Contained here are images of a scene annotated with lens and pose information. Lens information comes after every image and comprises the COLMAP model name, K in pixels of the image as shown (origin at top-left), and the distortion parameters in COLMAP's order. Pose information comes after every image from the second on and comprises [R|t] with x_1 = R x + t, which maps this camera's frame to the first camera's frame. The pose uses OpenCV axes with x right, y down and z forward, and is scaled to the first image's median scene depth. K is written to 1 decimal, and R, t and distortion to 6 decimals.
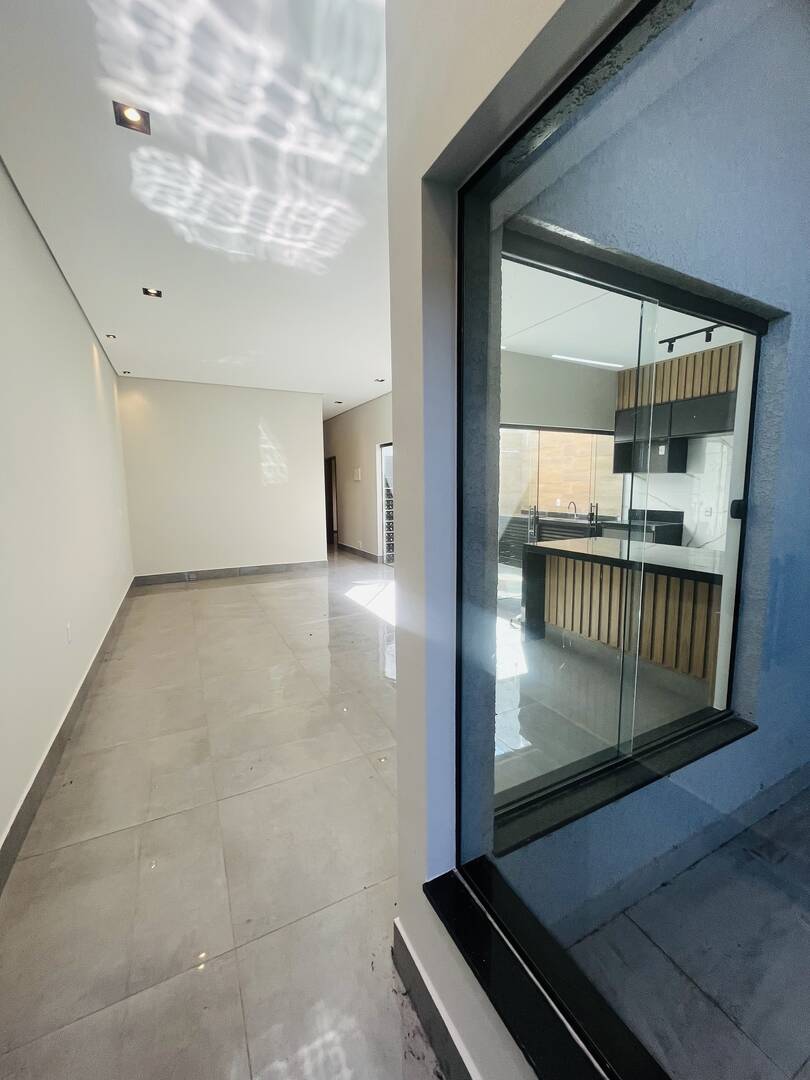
lens RADIAL K [[435.7, 0, 403.3], [0, 435.7, 539.2], [0, 0, 1]] dist [-0.007472, 0.000748]
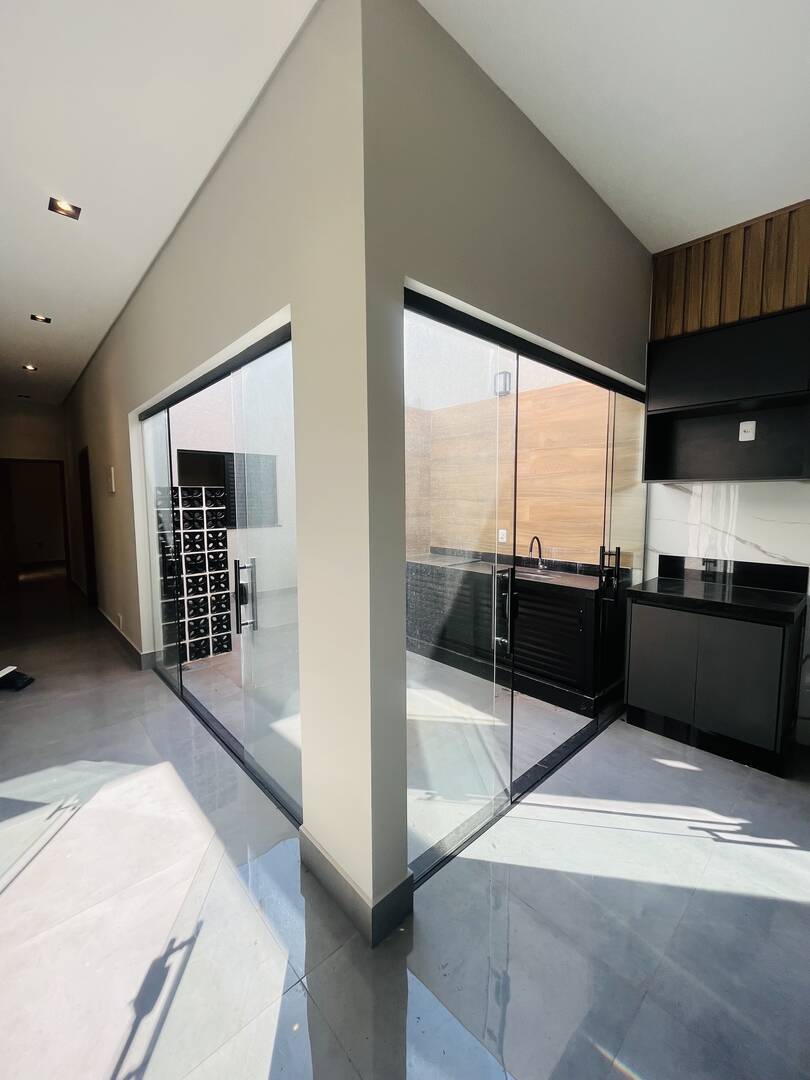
lens RADIAL K [[435.7, 0, 408.9], [0, 435.7, 539.0], [0, 0, 1]] dist [-0.007472, 0.000748]
pose [[0.961647, -0.016266, 0.273809, 0.124085], [0.025696, 0.999192, -0.030890, -0.085316], [-0.273085, 0.036741, 0.961288, 0.653295]]
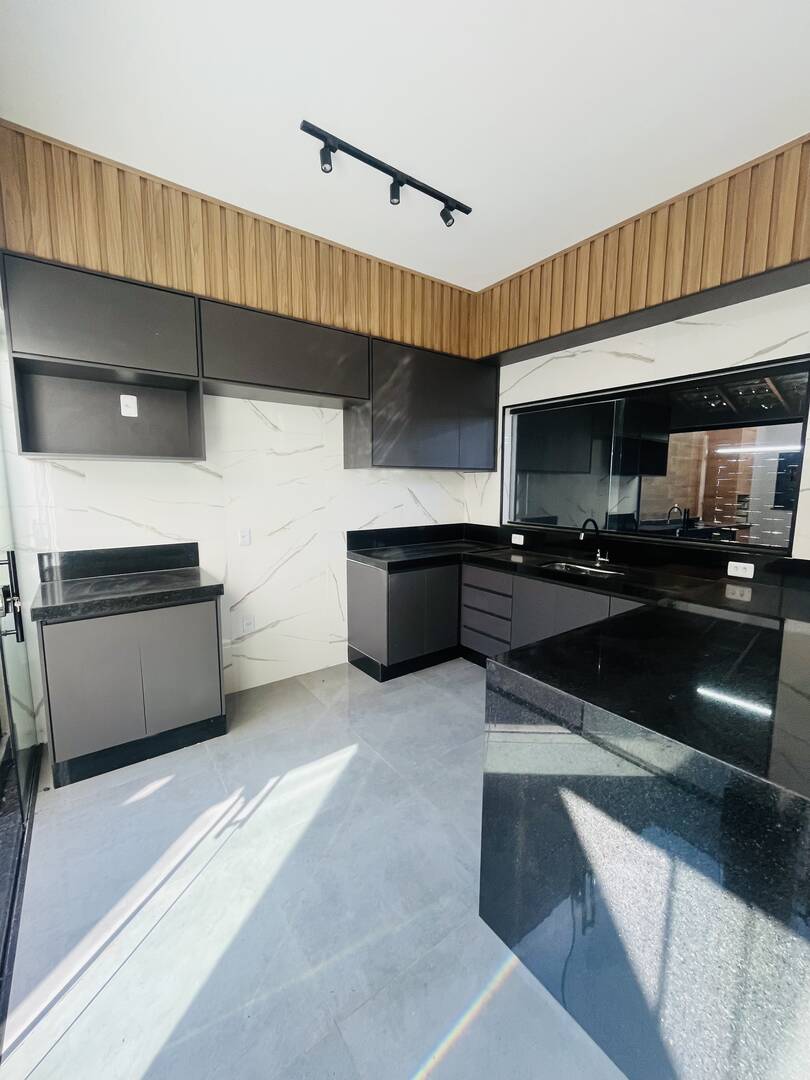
lens RADIAL K [[435.7, 0, 405.4], [0, 435.7, 536.5], [0, 0, 1]] dist [-0.007472, 0.000748]
pose [[-0.163261, -0.112505, 0.980147, 0.120479], [0.119265, 0.983940, 0.132806, -0.102442], [-0.979348, 0.138579, -0.147221, 0.804523]]
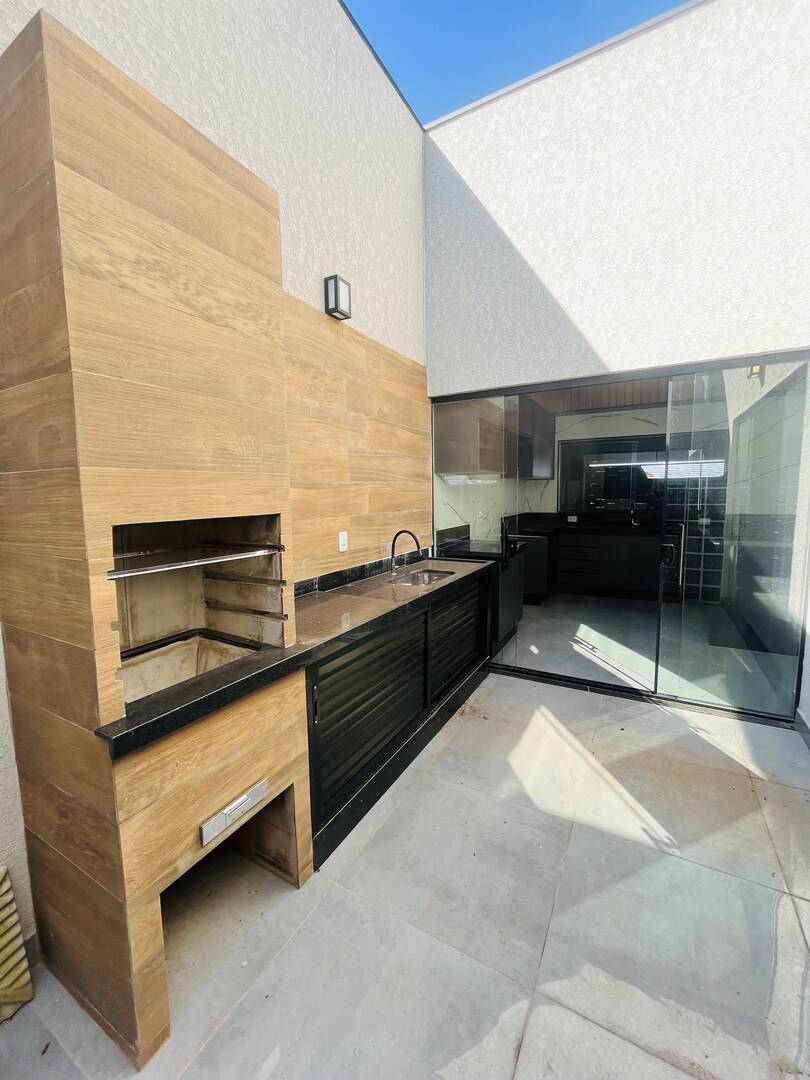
lens RADIAL K [[435.7, 0, 405.4], [0, 435.7, 538.1], [0, 0, 1]] dist [-0.007472, 0.000748]
pose [[-0.555479, -0.066496, 0.828867, 0.052425], [0.126964, 0.978327, 0.163573, -0.174862], [-0.821780, 0.196098, -0.534998, 1.455523]]
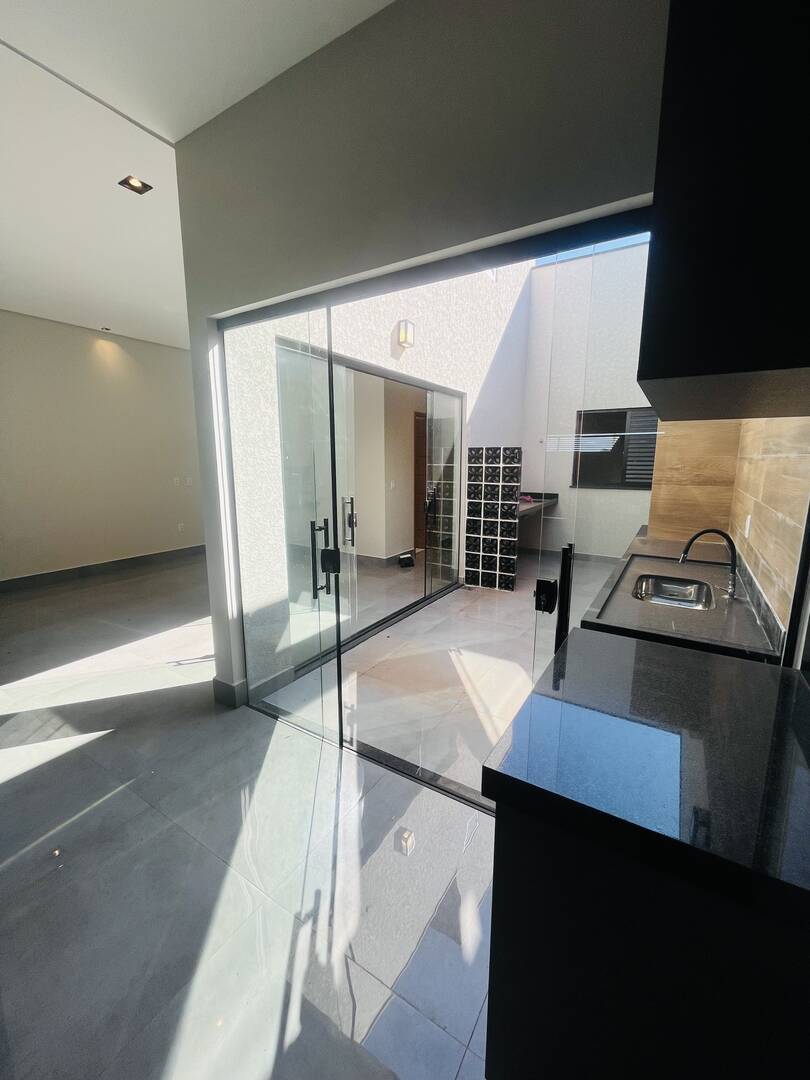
lens RADIAL K [[435.7, 0, 406.0], [0, 435.7, 539.3], [0, 0, 1]] dist [-0.007472, 0.000748]
pose [[0.513999, 0.168921, -0.840994, 0.618479], [-0.113031, 0.985207, 0.128806, -0.111349], [0.850311, 0.028852, 0.525489, 0.823163]]
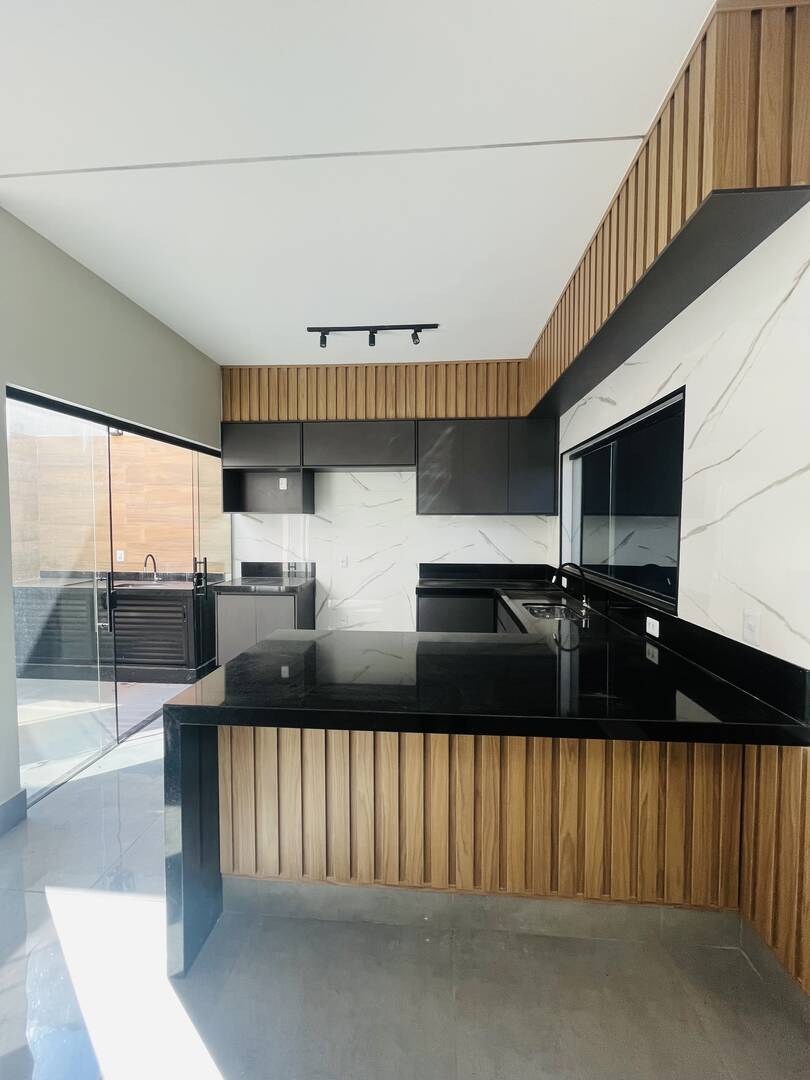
lens RADIAL K [[435.7, 0, 407.2], [0, 435.7, 536.6], [0, 0, 1]] dist [-0.007472, 0.000748]
pose [[0.519033, -0.019250, 0.854537, 0.052419], [0.098591, 0.994422, -0.037482, -0.061518], [-0.849049, 0.103704, 0.518036, 0.421851]]
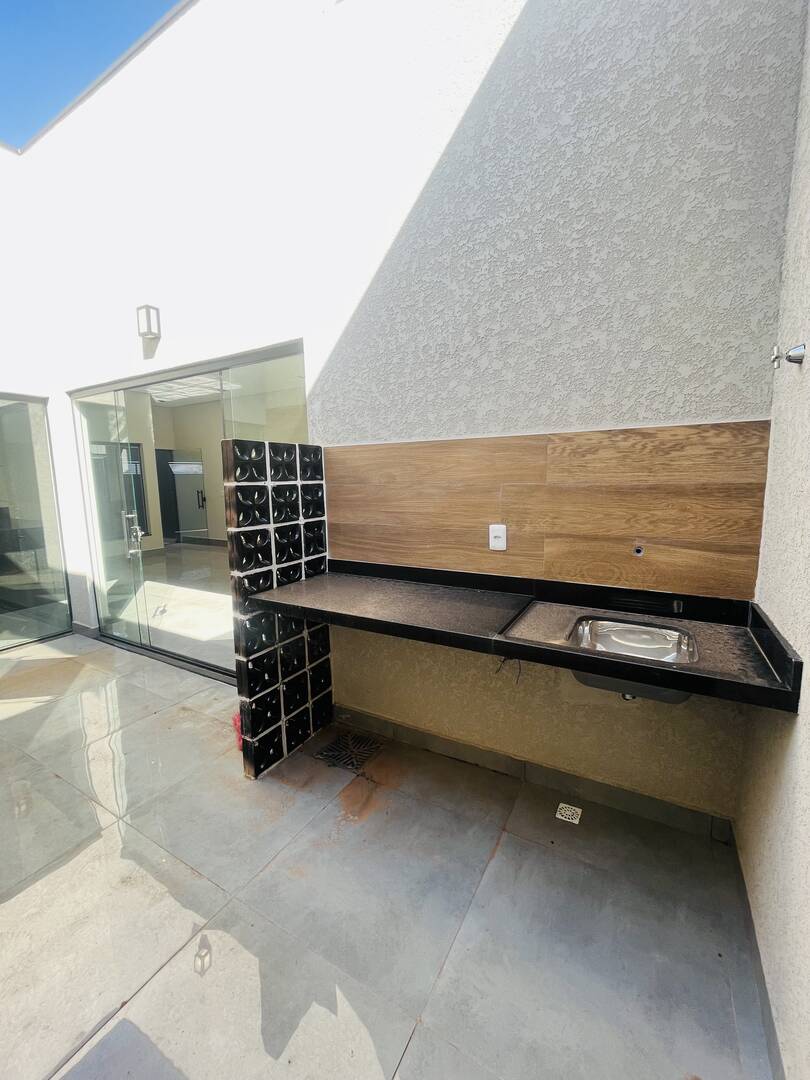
lens RADIAL K [[435.7, 0, 401.9], [0, 435.7, 536.5], [0, 0, 1]] dist [-0.007472, 0.000748]
pose [[-0.838742, 0.099618, -0.535340, 0.098545], [-0.040332, 0.969058, 0.243515, -0.212388], [0.543034, 0.225838, -0.808772, 1.763007]]
